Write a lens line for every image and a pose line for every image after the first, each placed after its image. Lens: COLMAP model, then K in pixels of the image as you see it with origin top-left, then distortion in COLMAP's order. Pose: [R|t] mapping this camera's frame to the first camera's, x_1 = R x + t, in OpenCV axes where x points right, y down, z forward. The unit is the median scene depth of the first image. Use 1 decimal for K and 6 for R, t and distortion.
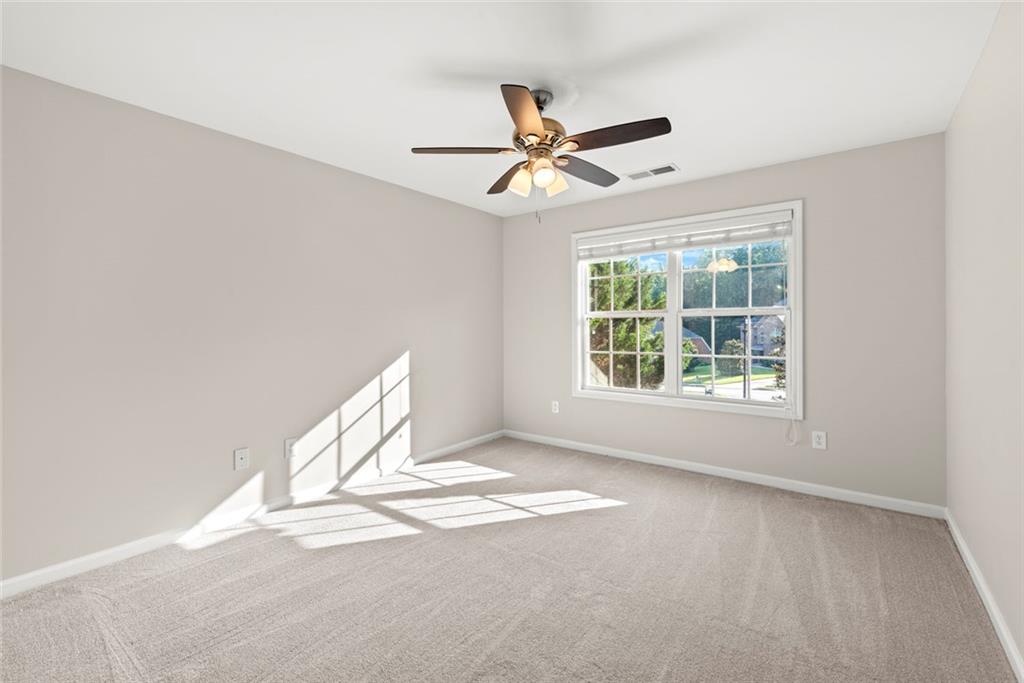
lens RADIAL K [[461.5, 0, 511.6], [0, 461.5, 325.3], [0, 0, 1]] dist [0.001061, -0.000056]
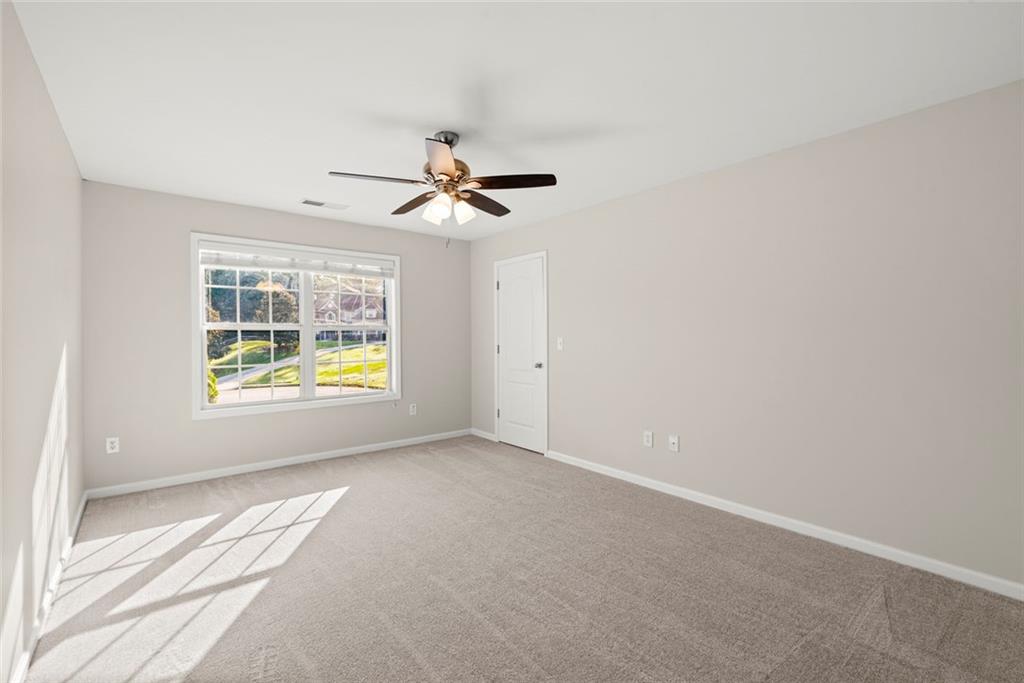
lens RADIAL K [[442.2, 0, 508.6], [0, 442.2, 337.6], [0, 0, 1]] dist [0.000188, -0.000586]
pose [[0.230119, 0.002991, 0.973158, -0.550050], [0.004387, 0.999982, -0.004111, 0.005459], [-0.973153, 0.005215, 0.230102, 0.238366]]
